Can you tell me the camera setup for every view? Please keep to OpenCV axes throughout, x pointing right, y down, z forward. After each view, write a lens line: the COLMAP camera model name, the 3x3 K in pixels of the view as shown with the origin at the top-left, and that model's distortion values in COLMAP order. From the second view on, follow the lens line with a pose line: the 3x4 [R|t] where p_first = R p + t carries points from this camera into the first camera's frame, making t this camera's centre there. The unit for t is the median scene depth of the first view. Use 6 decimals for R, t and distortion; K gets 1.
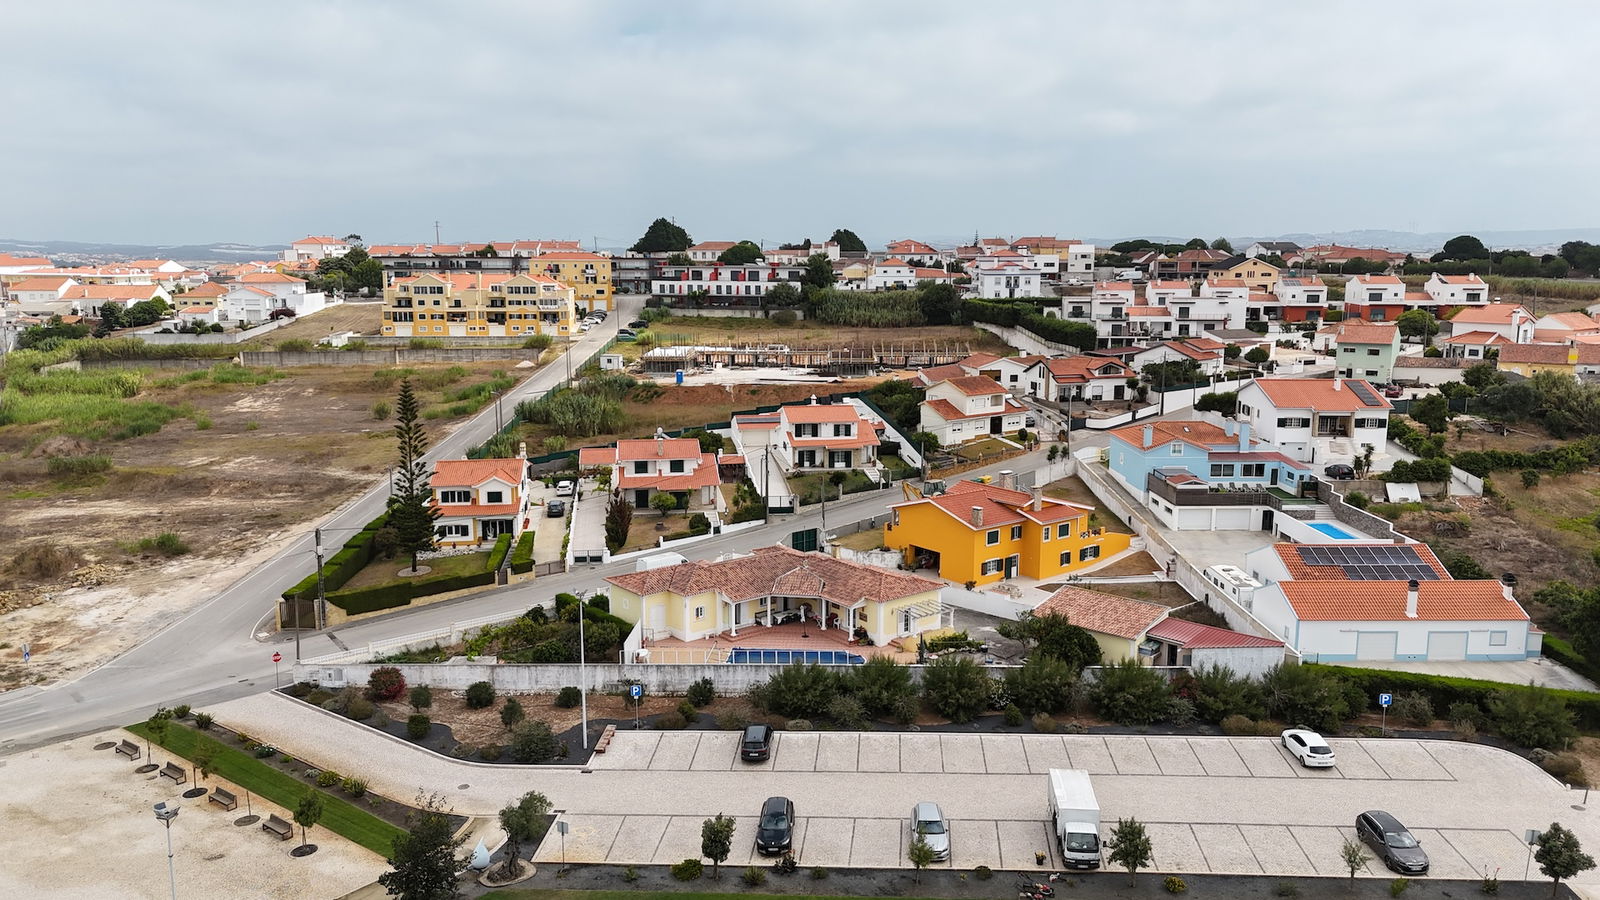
lens RADIAL K [[1175.4, 0, 795.7], [0, 1175.4, 452.1], [0, 0, 1]] dist [0.073986, -0.070278]
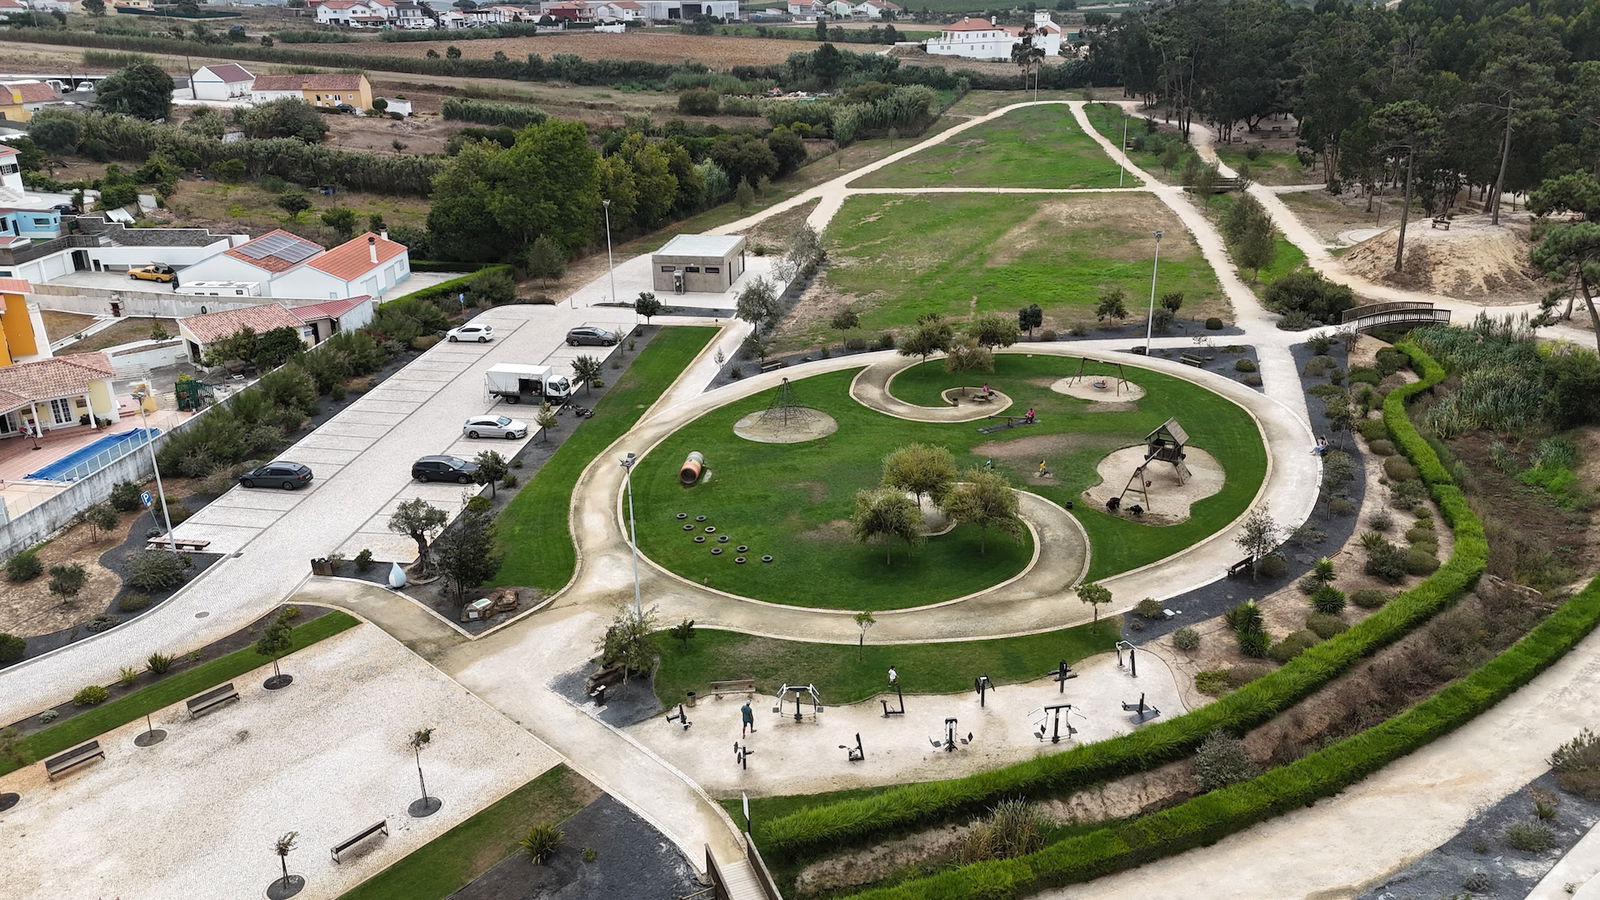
lens RADIAL K [[1175.4, 0, 797.8], [0, 1175.4, 451.3], [0, 0, 1]] dist [0.073986, -0.070278]
pose [[0.070182, -0.361004, 0.929920, -0.963690], [0.179028, 0.921641, 0.344279, -0.061605], [-0.981338, 0.142319, 0.129312, 0.379143]]
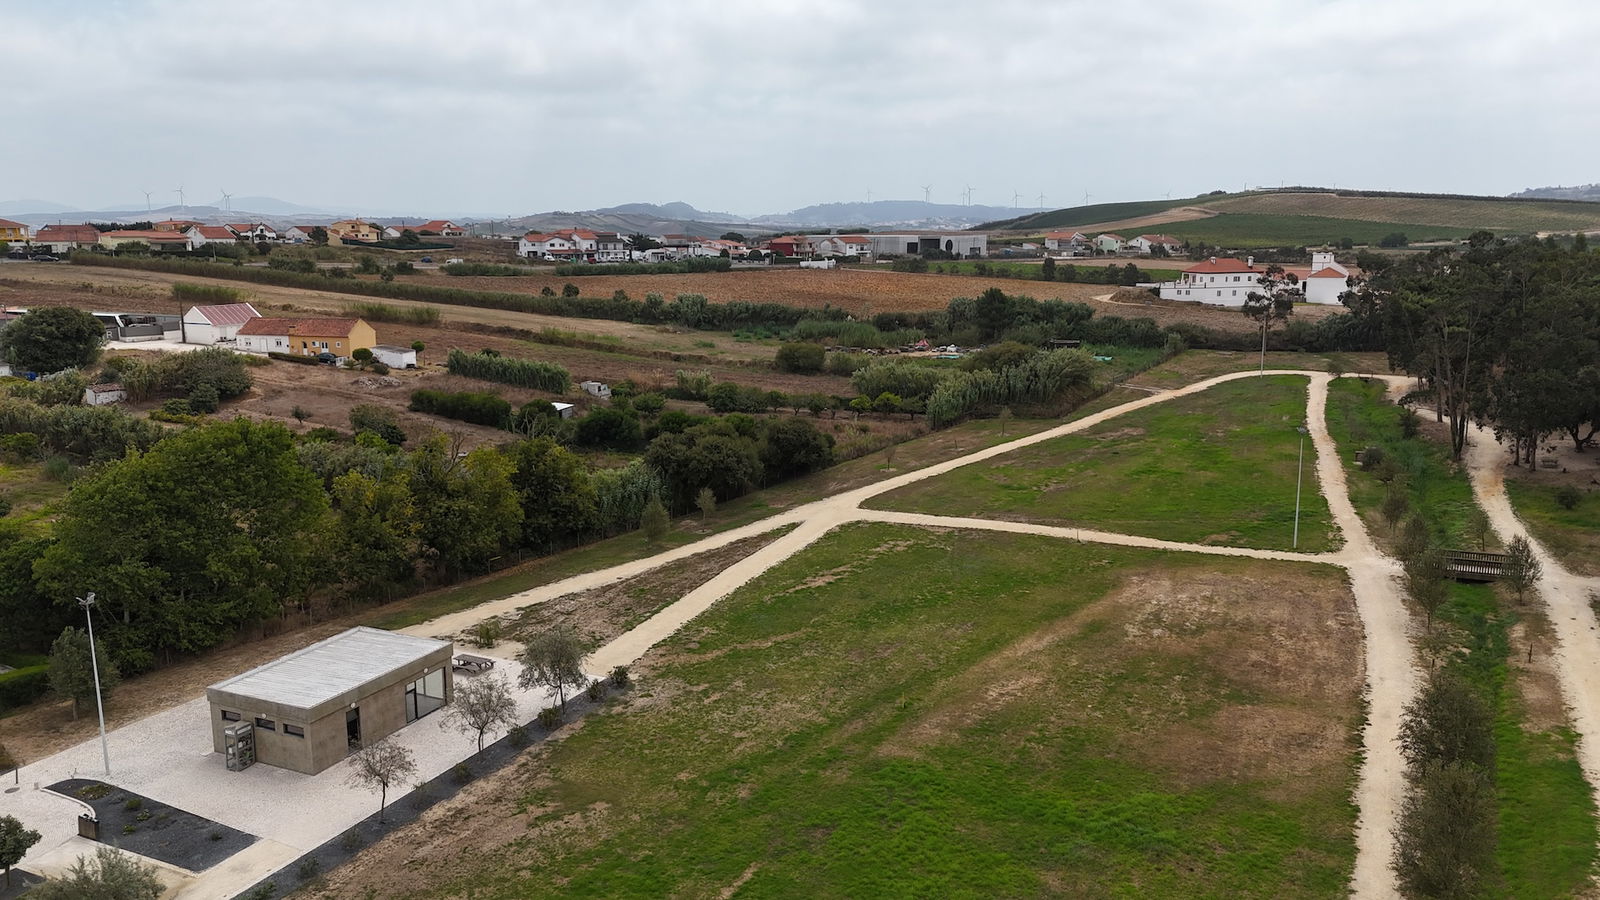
lens RADIAL K [[1175.4, 0, 803.7], [0, 1175.4, 448.2], [0, 0, 1]] dist [0.073986, -0.070278]
pose [[0.343205, -0.174715, 0.922868, -0.450443], [0.162226, 0.978807, 0.124976, -0.028527], [-0.925145, 0.106821, 0.364275, 0.175728]]
